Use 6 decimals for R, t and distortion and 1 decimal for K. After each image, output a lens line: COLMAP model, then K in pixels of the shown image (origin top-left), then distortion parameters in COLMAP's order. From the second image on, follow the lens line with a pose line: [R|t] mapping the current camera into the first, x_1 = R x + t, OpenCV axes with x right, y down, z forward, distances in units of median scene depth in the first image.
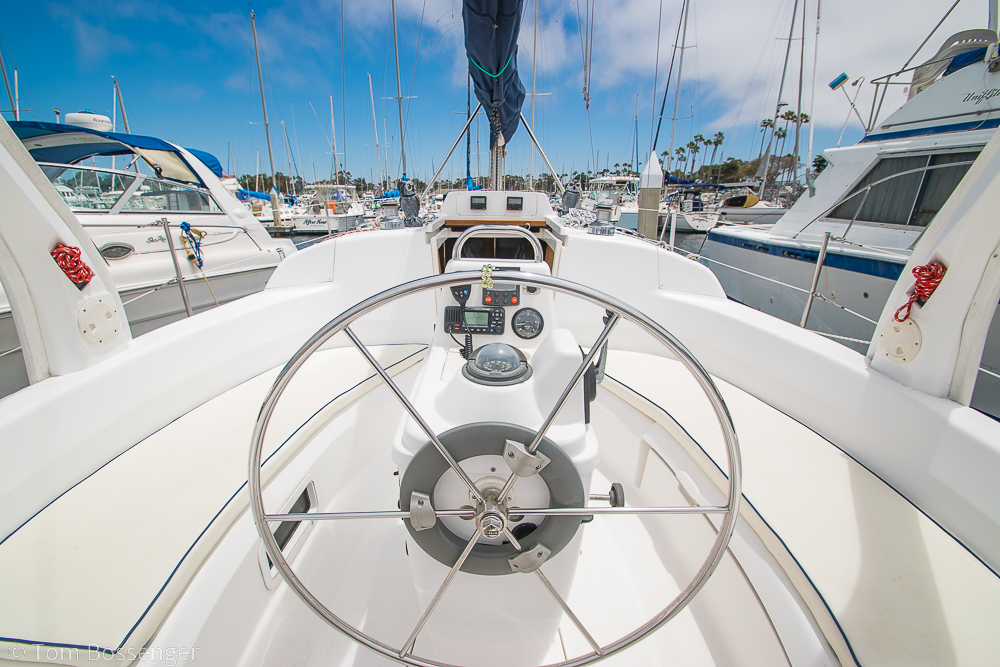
lens RADIAL K [[436.5, 0, 480.4], [0, 436.5, 332.6], [0, 0, 1]] dist [0.014457, -0.015401]
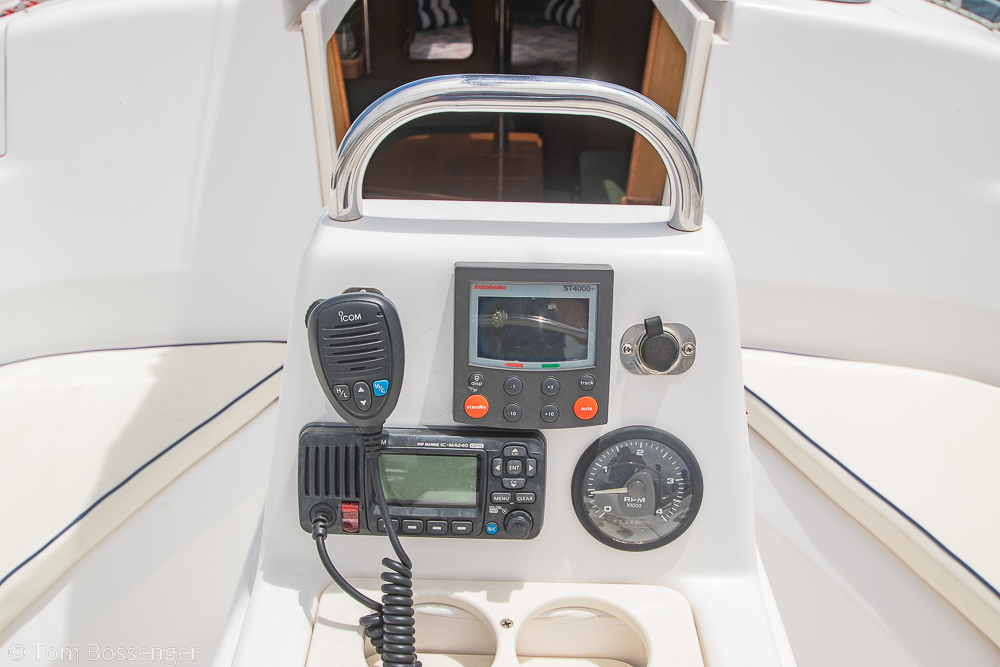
lens RADIAL K [[999.3, 0, 478.5], [0, 999.3, 336.0], [0, 0, 1]] dist [-0.077161, 0.007797]
pose [[0.999989, -0.004278, 0.002135, 0.004371], [0.003820, 0.983399, 0.181419, -0.052534], [-0.002875, -0.181408, 0.983404, 0.115354]]
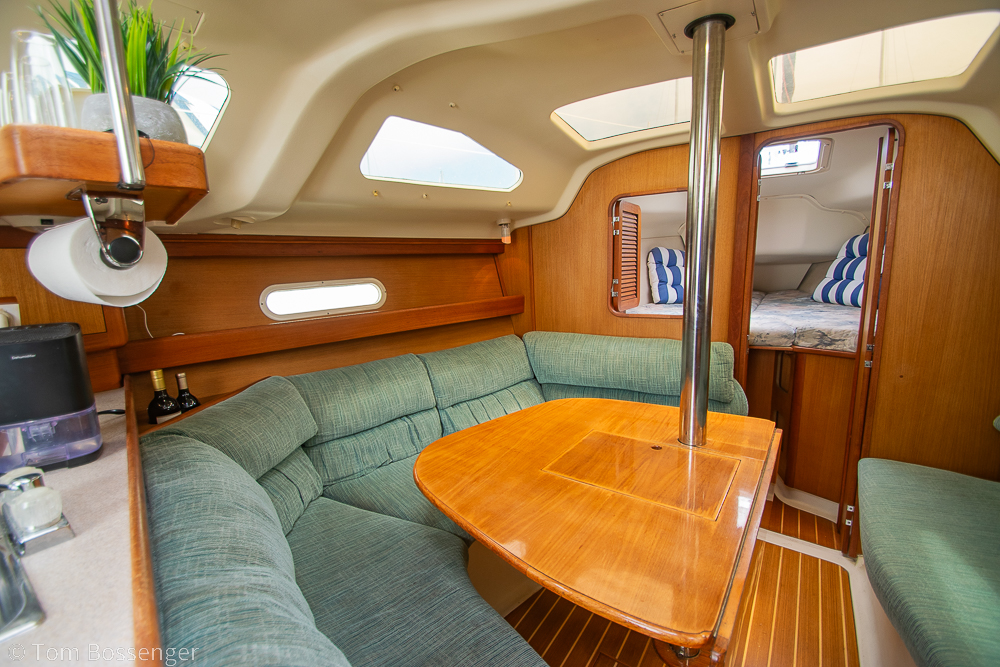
lens RADIAL K [[438.2, 0, 487.1], [0, 438.2, 338.8], [0, 0, 1]] dist [0.011340, -0.015597]
pose [[0.826693, 0.060634, -0.559377, 0.071090], [-0.134656, 0.986606, -0.092062, -0.073190], [0.546303, 0.151431, 0.823785, 0.835039]]
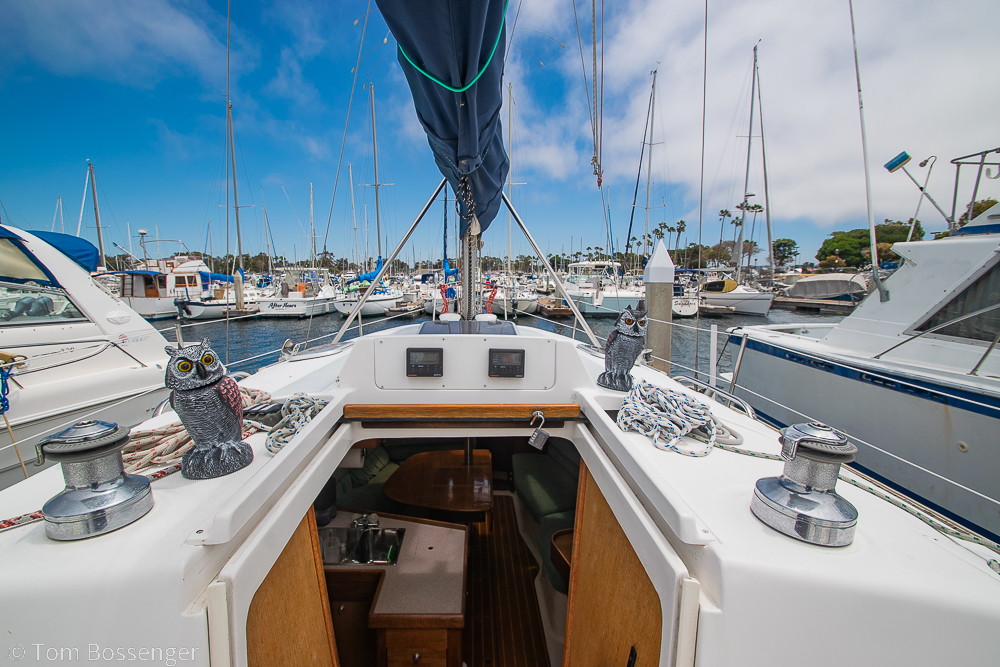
lens RADIAL K [[438.2, 0, 487.1], [0, 438.2, 338.8], [0, 0, 1]] dist [0.011340, -0.015597]
pose [[0.998081, -0.004126, 0.061792, 0.015865], [0.013940, 0.987141, -0.159240, -0.147190], [-0.060341, 0.159796, 0.985304, 0.329475]]
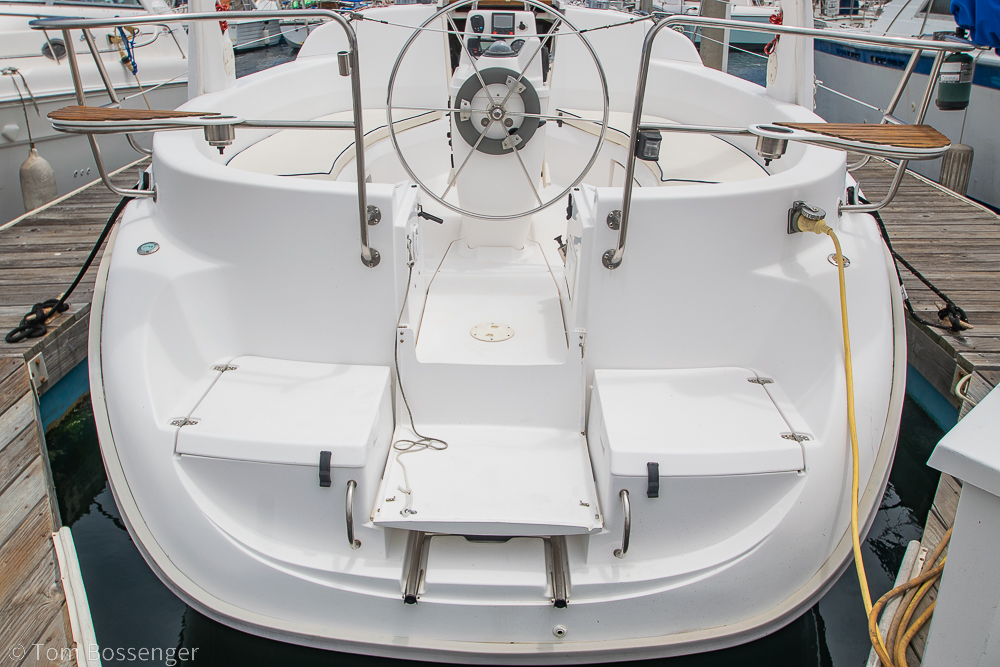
lens RADIAL K [[822.0, 0, 470.6], [0, 822.0, 316.9], [0, 0, 1]] dist [0.003622, -0.083250]
pose [[0.999921, 0.005652, -0.011242, -0.008480], [-0.004803, 0.997229, 0.074241, 0.187502], [0.011630, -0.074182, 0.997177, -0.534805]]
